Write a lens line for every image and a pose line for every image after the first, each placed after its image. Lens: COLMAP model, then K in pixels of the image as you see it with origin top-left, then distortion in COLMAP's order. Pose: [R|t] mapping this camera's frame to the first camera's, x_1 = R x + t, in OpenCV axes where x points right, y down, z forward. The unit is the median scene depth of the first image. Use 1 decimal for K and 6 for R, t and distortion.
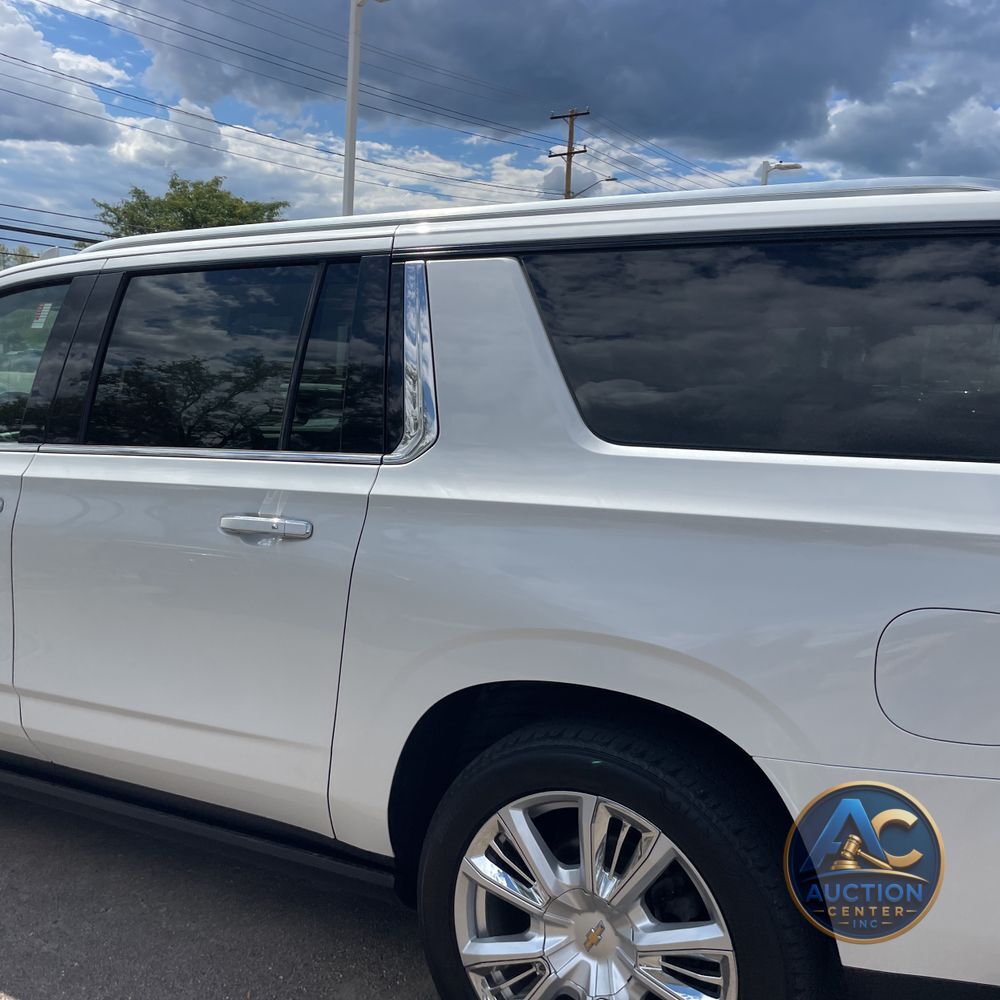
lens RADIAL K [[1002.9, 0, 500.0], [0, 1002.9, 500.0], [0, 0, 1]] dist [0.105580, -0.153087]
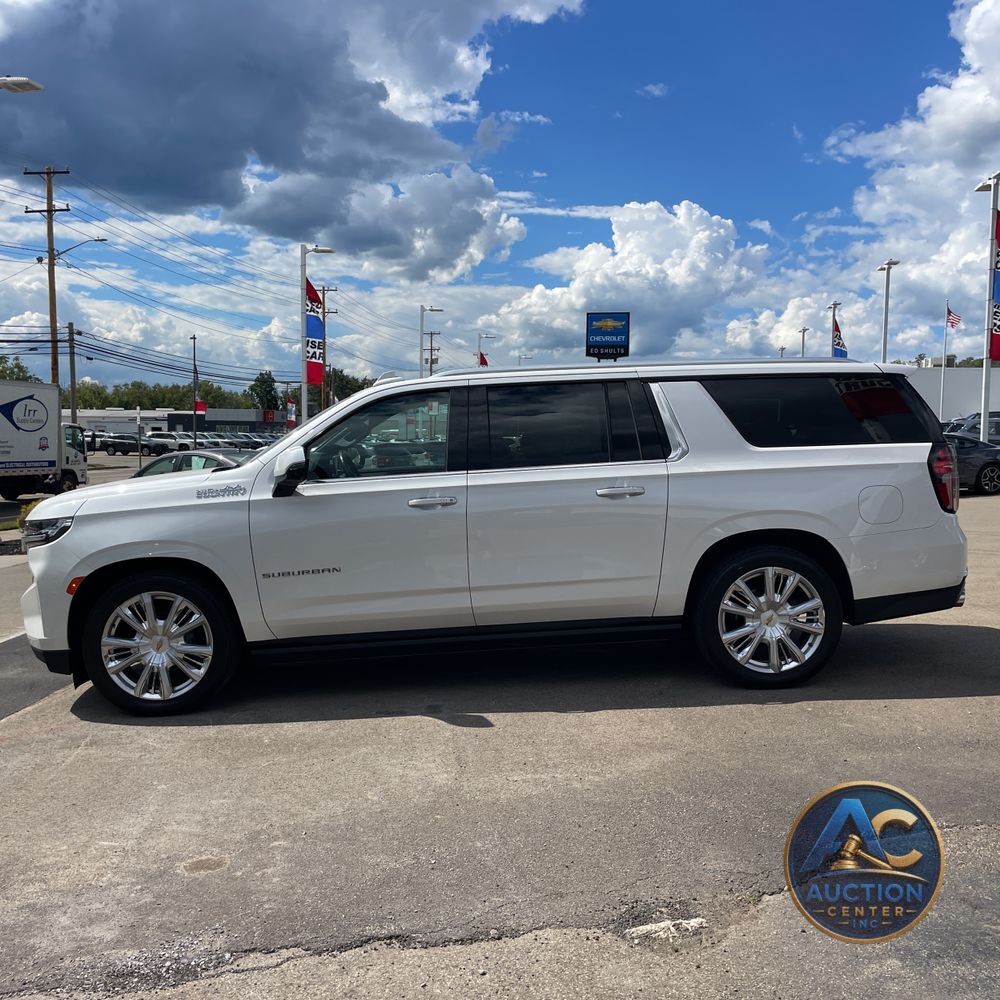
lens RADIAL K [[1022.3, 0, 500.0], [0, 1022.3, 500.0], [0, 0, 1]] dist [0.104636, -0.152478]
pose [[0.855680, -0.078121, 0.511576, -0.102615], [0.105721, 0.994081, -0.025030, 0.004566], [-0.506592, 0.075502, 0.858874, -0.057553]]
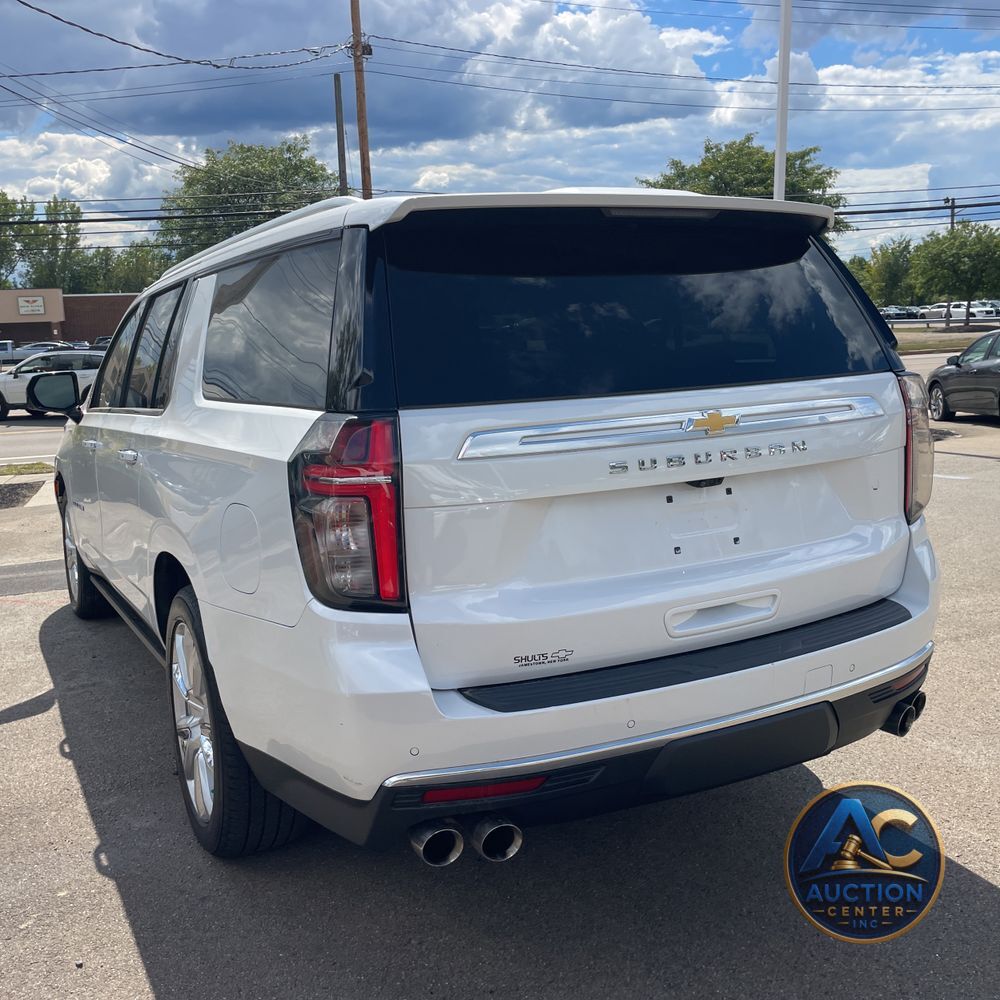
lens RADIAL K [[1022.3, 0, 500.0], [0, 1022.3, 500.0], [0, 0, 1]] dist [0.104636, -0.152478]
pose [[0.815722, 0.035341, -0.577363, 0.070078], [-0.010258, 0.998859, 0.046648, 0.000698], [0.578353, -0.032129, 0.815154, 0.000641]]
